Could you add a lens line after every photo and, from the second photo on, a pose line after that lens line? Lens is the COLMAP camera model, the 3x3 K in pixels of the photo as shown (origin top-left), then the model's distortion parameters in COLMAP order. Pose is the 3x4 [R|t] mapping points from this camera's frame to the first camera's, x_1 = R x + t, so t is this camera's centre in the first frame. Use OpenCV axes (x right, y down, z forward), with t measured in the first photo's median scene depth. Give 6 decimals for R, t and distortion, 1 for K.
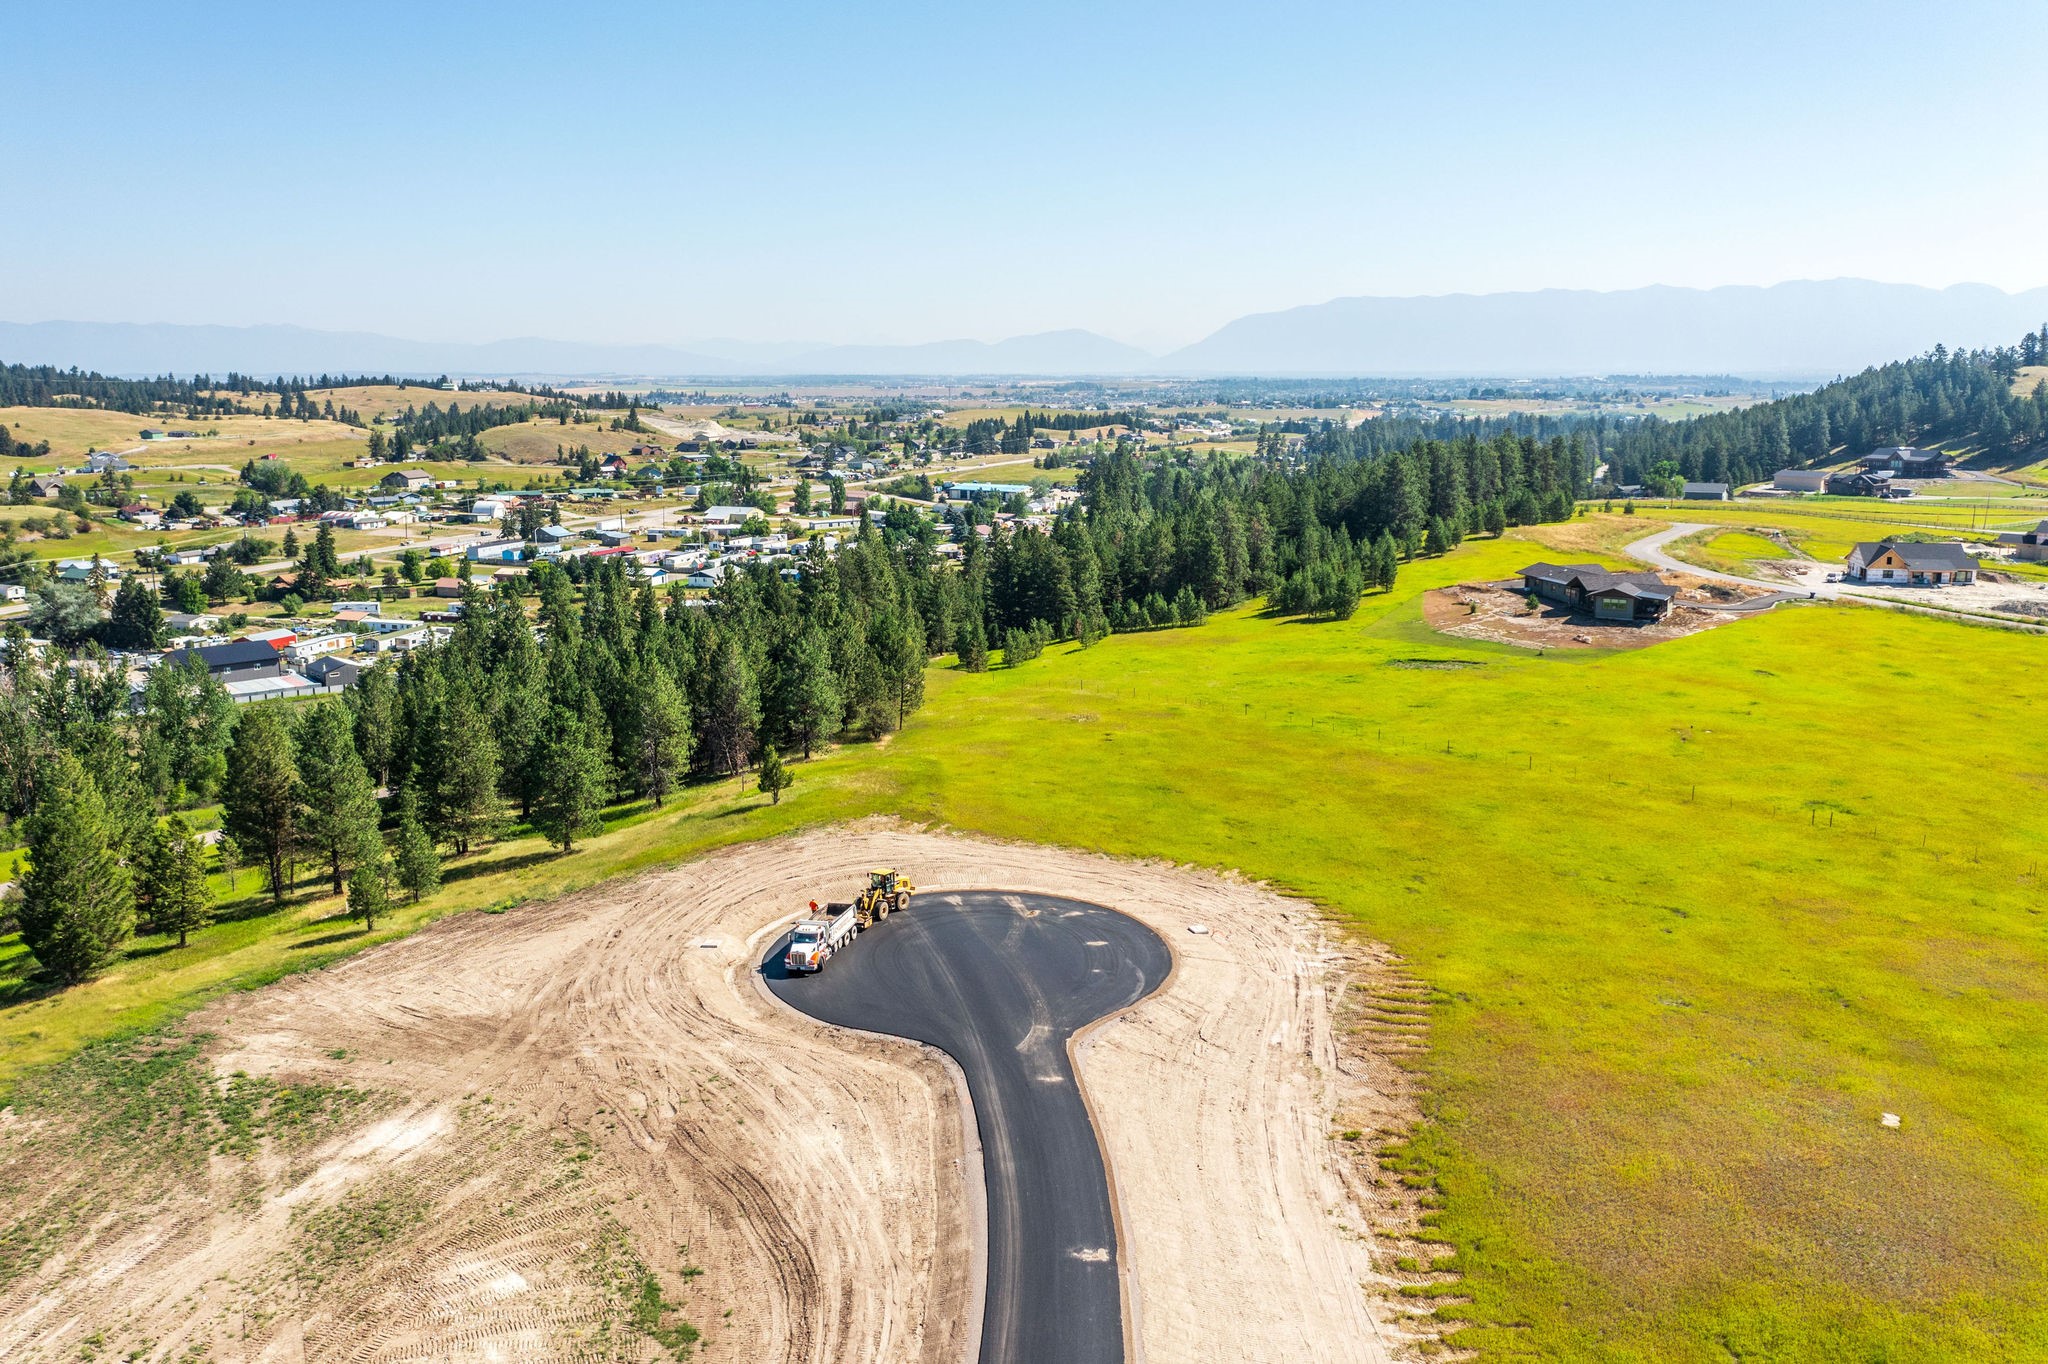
lens RADIAL K [[1641.0, 0, 1030.0], [0, 1641.0, 679.8], [0, 0, 1]] dist [-0.003352, 0.011020]
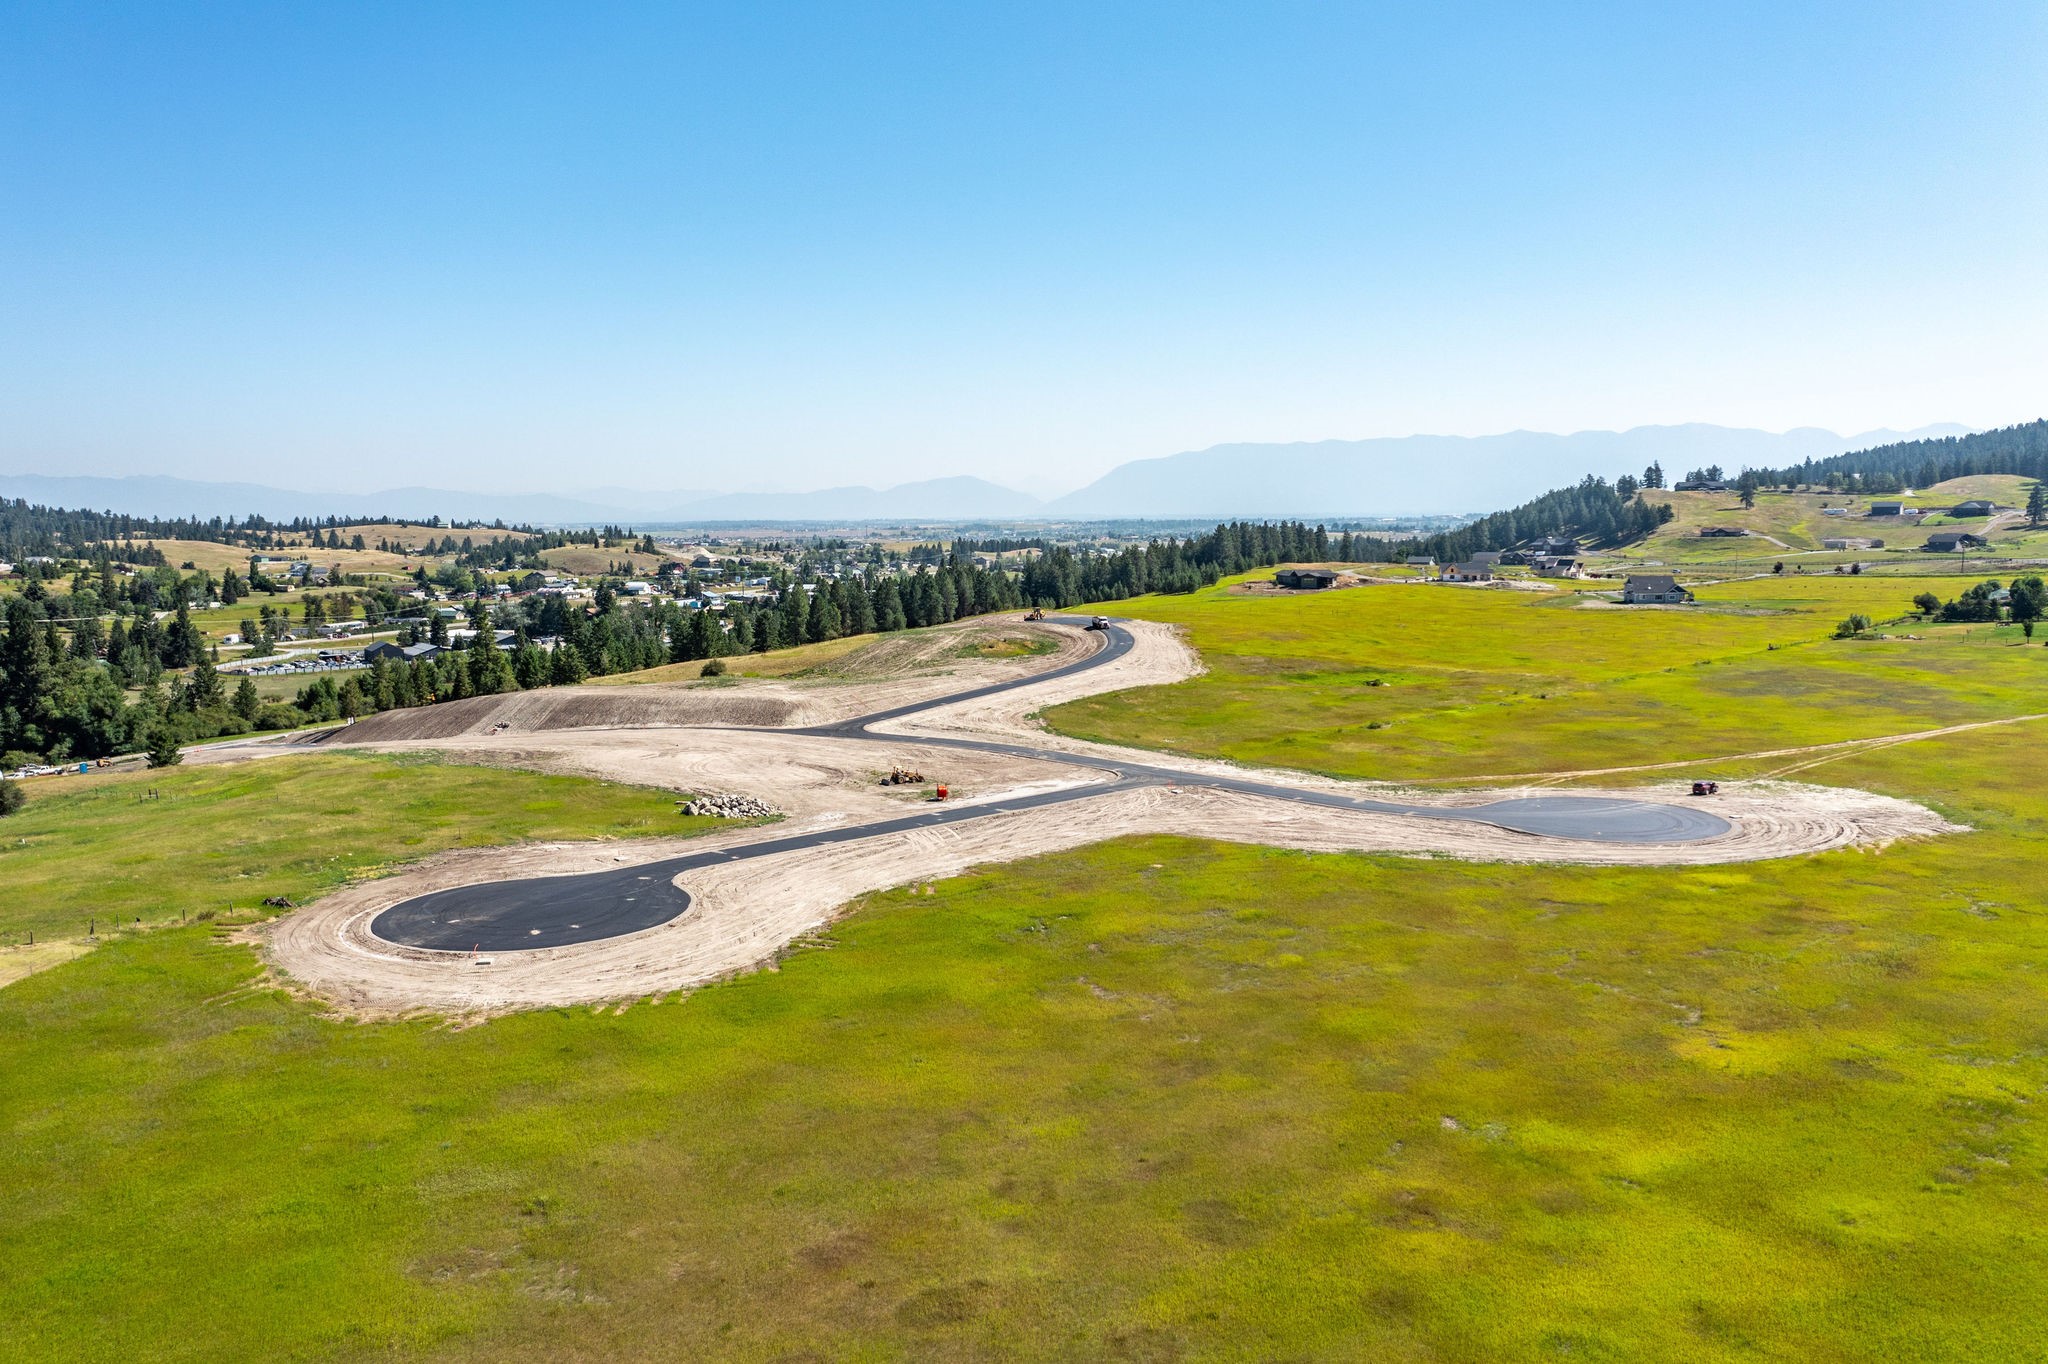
lens RADIAL K [[1623.0, 0, 1026.5], [0, 1623.0, 681.7], [0, 0, 1]] dist [-0.002547, 0.009452]
pose [[0.997919, -0.014264, 0.062890, -0.048529], [0.019506, 0.996313, -0.083541, 0.075387], [-0.061466, 0.084594, 0.994518, -0.329865]]
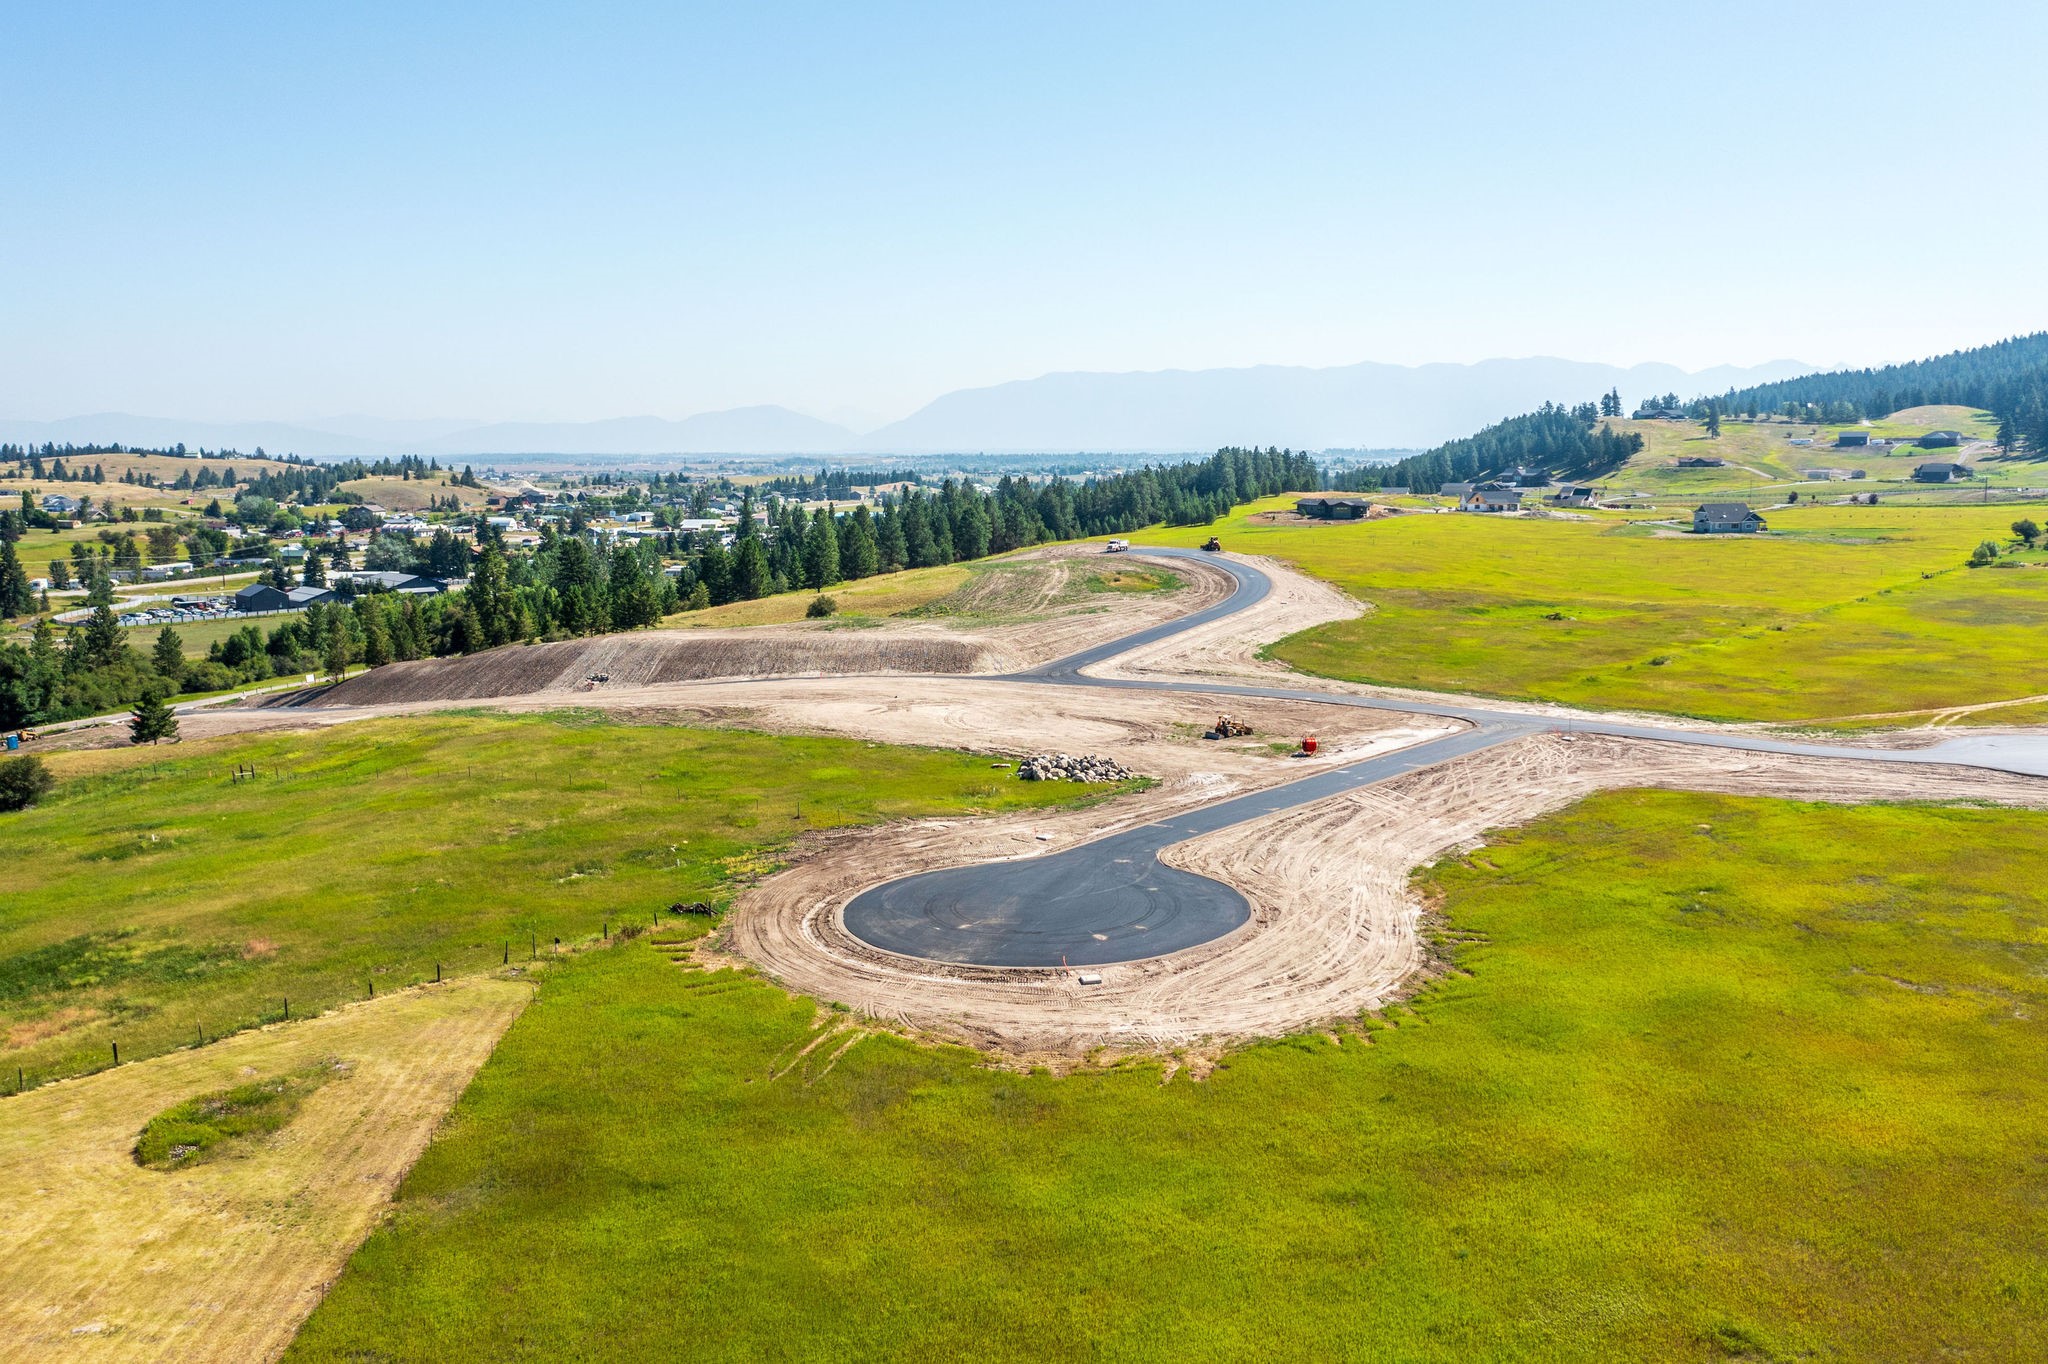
lens RADIAL K [[1768.9, 0, 1123.2], [0, 1768.9, 678.2], [0, 0, 1]] dist [-0.007798, 0.006231]
pose [[0.975665, -0.031318, 0.217016, -0.108869], [0.043667, 0.997674, -0.052342, 0.073642], [-0.214872, 0.060545, 0.974764, -0.297169]]
